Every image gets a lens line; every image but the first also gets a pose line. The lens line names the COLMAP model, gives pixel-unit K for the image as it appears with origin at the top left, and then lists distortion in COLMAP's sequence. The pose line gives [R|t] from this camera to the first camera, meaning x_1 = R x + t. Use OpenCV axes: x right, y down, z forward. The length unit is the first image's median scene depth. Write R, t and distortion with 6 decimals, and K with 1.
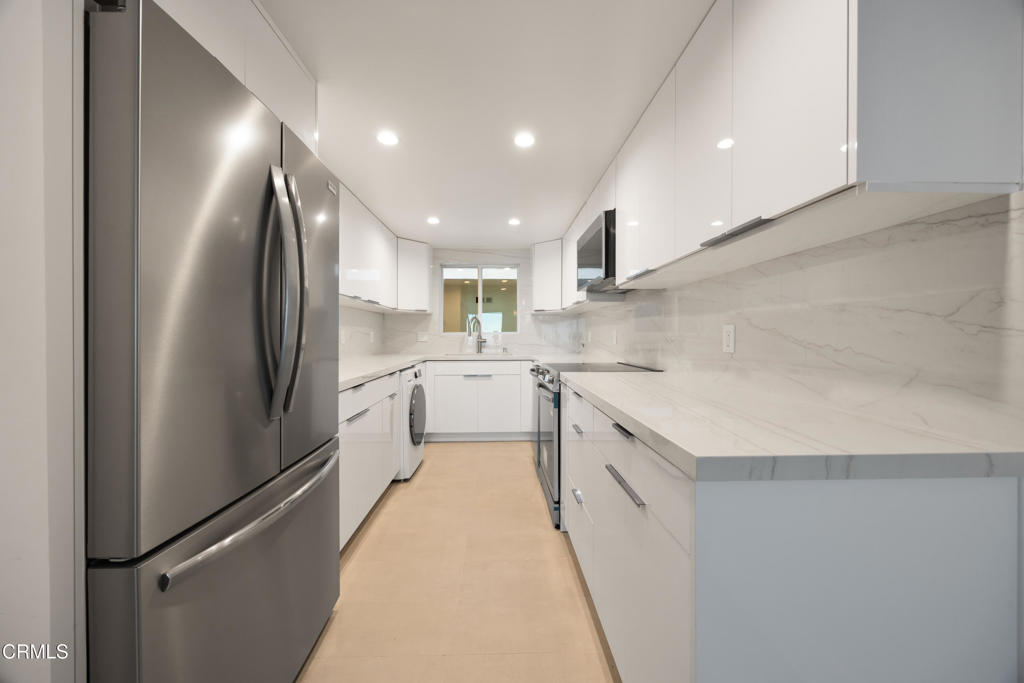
lens RADIAL K [[384.8, 0, 508.2], [0, 384.8, 335.7], [0, 0, 1]] dist [-0.000476, -0.000038]
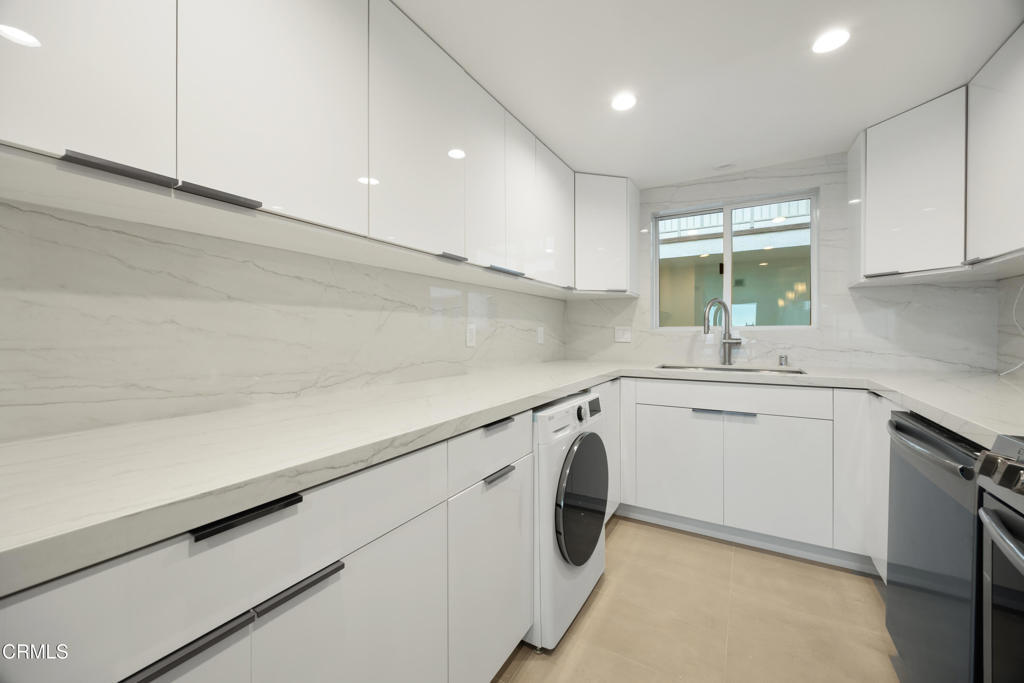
lens RADIAL K [[389.4, 0, 511.5], [0, 389.4, 337.2], [0, 0, 1]] dist [-0.002412, -0.000200]
pose [[0.840976, 0.003674, -0.541060, -0.040566], [0.002237, 0.999945, 0.010266, 0.000181], [0.541067, -0.009844, 0.840922, 0.459170]]
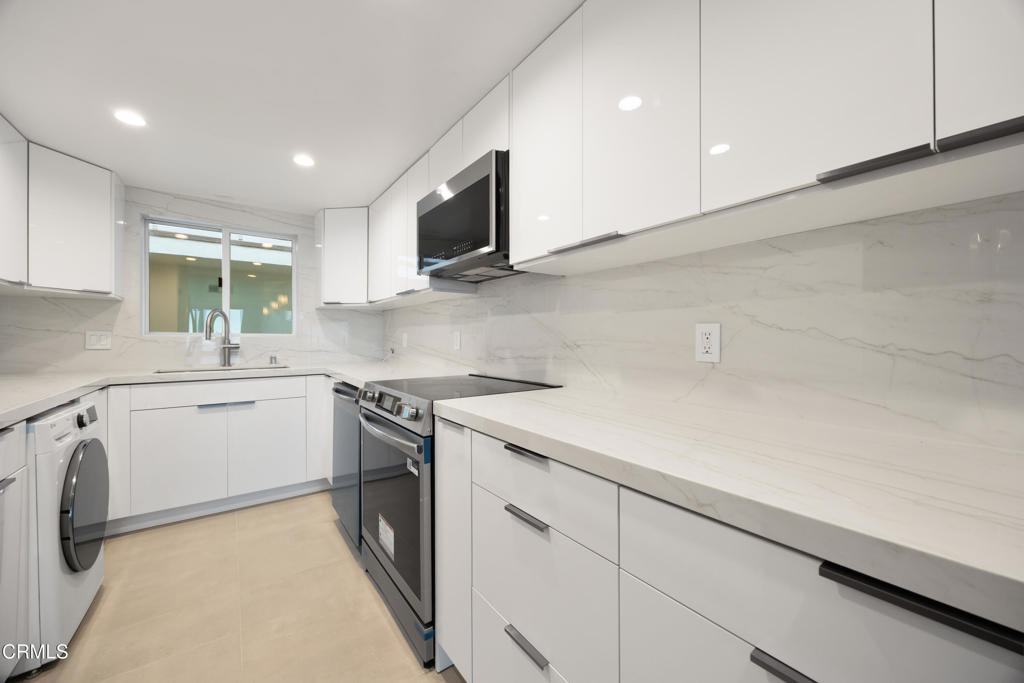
lens RADIAL K [[389.4, 0, 511.5], [0, 389.4, 337.2], [0, 0, 1]] dist [-0.002412, -0.000200]
pose [[0.825314, 0.001764, 0.564671, -0.060389], [0.000432, 0.999993, -0.003755, 0.000071], [-0.564673, 0.003343, 0.825308, 0.256119]]
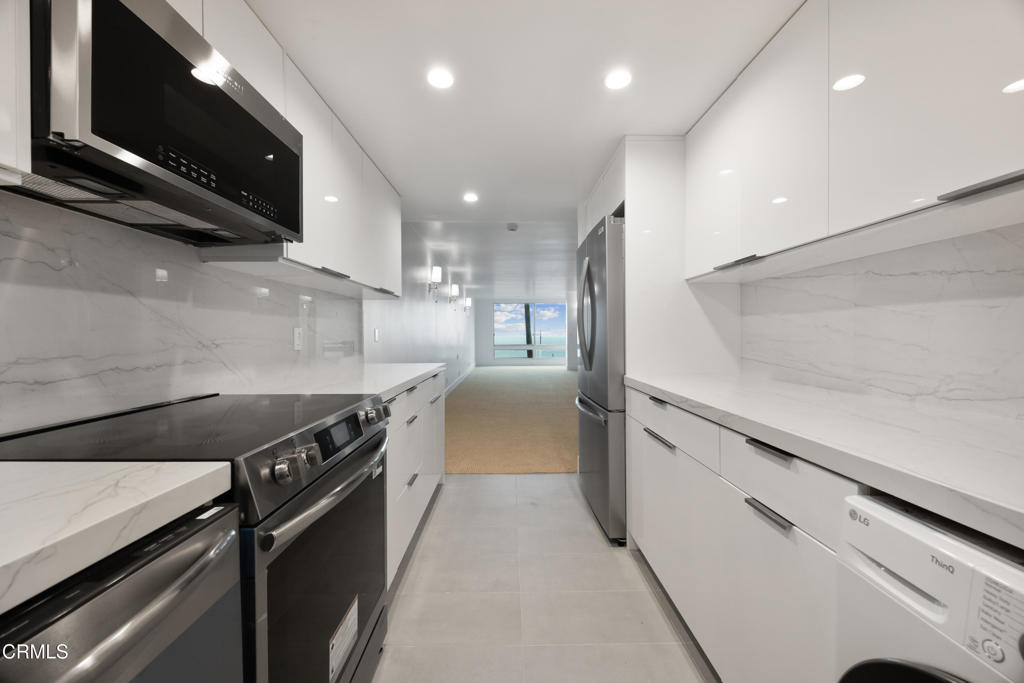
lens RADIAL K [[389.4, 0, 511.5], [0, 389.4, 337.2], [0, 0, 1]] dist [-0.002412, -0.000200]
pose [[-0.999823, 0.005330, 0.018051, -0.059254], [0.005402, 0.999978, 0.003952, 0.000108], [-0.018030, 0.004049, -0.999829, 0.953723]]
